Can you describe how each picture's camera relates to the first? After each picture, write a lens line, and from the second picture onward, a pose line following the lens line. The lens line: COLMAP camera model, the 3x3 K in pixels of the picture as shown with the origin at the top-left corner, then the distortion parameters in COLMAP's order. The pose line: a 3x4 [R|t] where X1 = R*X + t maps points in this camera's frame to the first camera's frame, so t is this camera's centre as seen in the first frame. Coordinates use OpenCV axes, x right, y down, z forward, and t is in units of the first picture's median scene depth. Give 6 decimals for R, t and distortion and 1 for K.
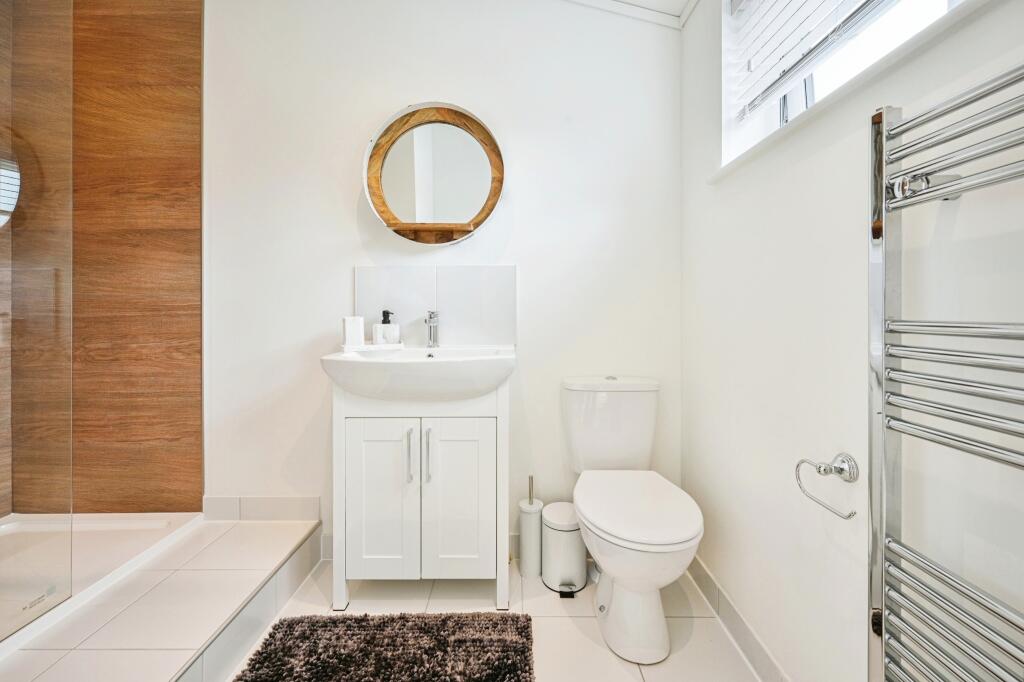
lens RADIAL K [[421.2, 0, 504.8], [0, 421.2, 338.1], [0, 0, 1]] dist [0.000602, -0.000077]
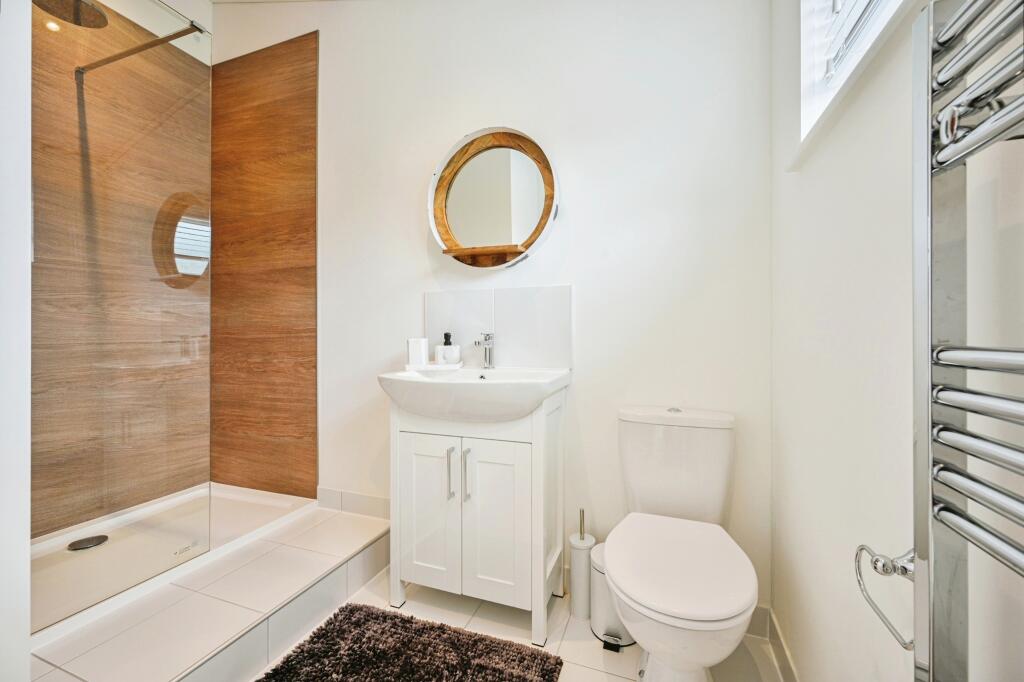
lens RADIAL K [[406.1, 0, 512.7], [0, 406.1, 357.9], [0, 0, 1]] dist [0.000599, 0.000044]
pose [[0.940931, 0.019479, -0.338037, 0.221008], [-0.021572, 0.999764, -0.002435, -0.003832], [0.337910, 0.009584, 0.941130, 0.097905]]
